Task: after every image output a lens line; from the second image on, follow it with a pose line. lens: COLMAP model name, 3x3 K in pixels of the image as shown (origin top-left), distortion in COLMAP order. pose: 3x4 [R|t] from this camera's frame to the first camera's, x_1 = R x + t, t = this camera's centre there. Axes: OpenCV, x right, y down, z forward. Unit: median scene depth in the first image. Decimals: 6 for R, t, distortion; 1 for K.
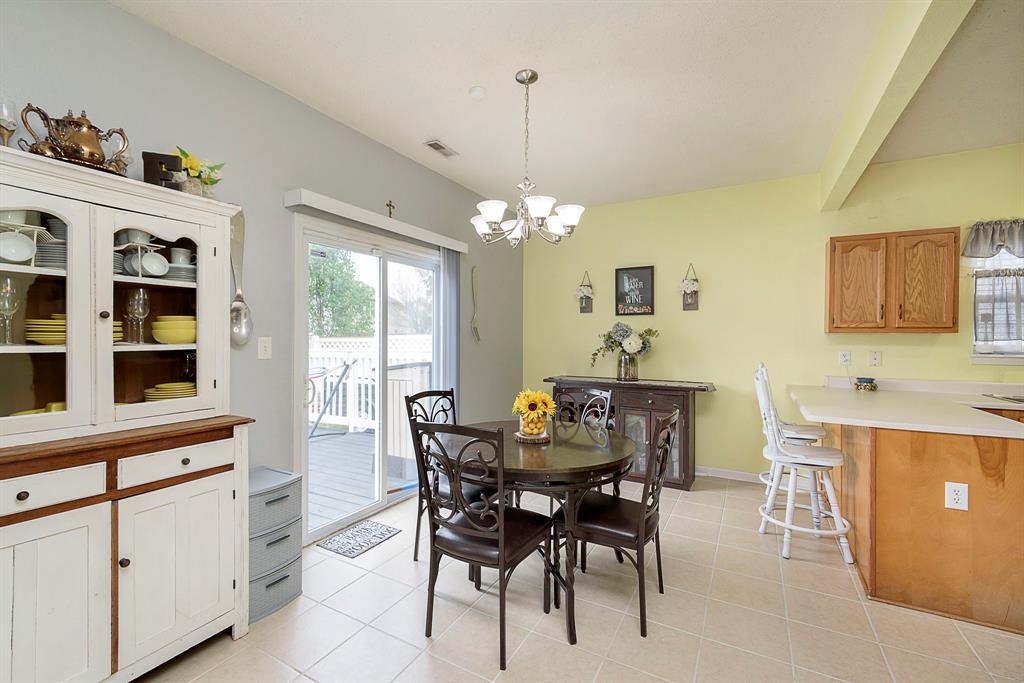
lens RADIAL K [[442.0, 0, 505.6], [0, 442.0, 344.9], [0, 0, 1]] dist [-0.004302, -0.000722]
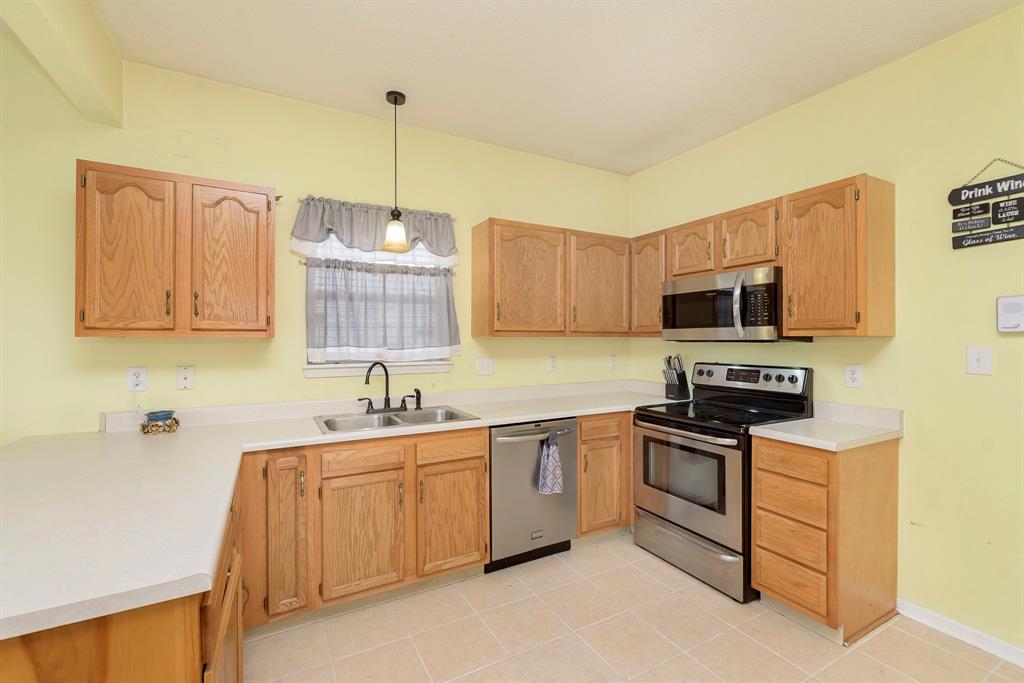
lens RADIAL K [[442.0, 0, 511.7], [0, 442.0, 337.0], [0, 0, 1]] dist [-0.004302, -0.000722]
pose [[0.513651, -0.001144, 0.857998, 0.592639], [0.013383, 0.999888, -0.006679, -0.018820], [-0.857895, 0.014913, 0.513609, 0.295642]]
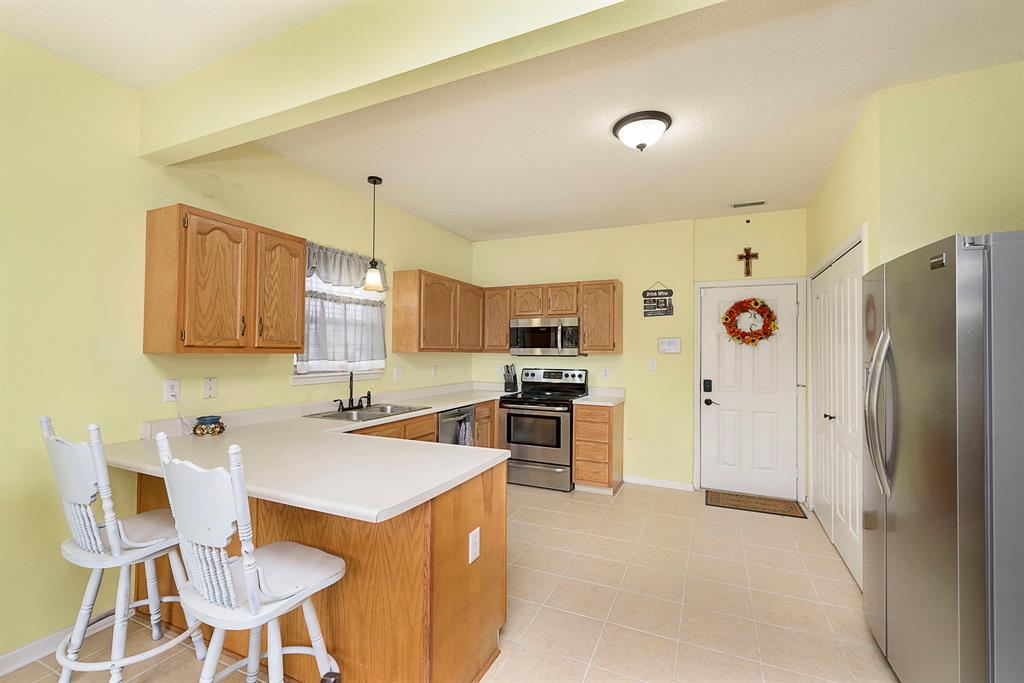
lens RADIAL K [[442.0, 0, 501.3], [0, 442.0, 343.7], [0, 0, 1]] dist [-0.004302, -0.000722]
pose [[-0.079368, 0.011315, 0.996781, 0.074478], [0.005081, 0.999927, -0.010946, -0.035473], [-0.996832, 0.004196, -0.079420, 0.637460]]
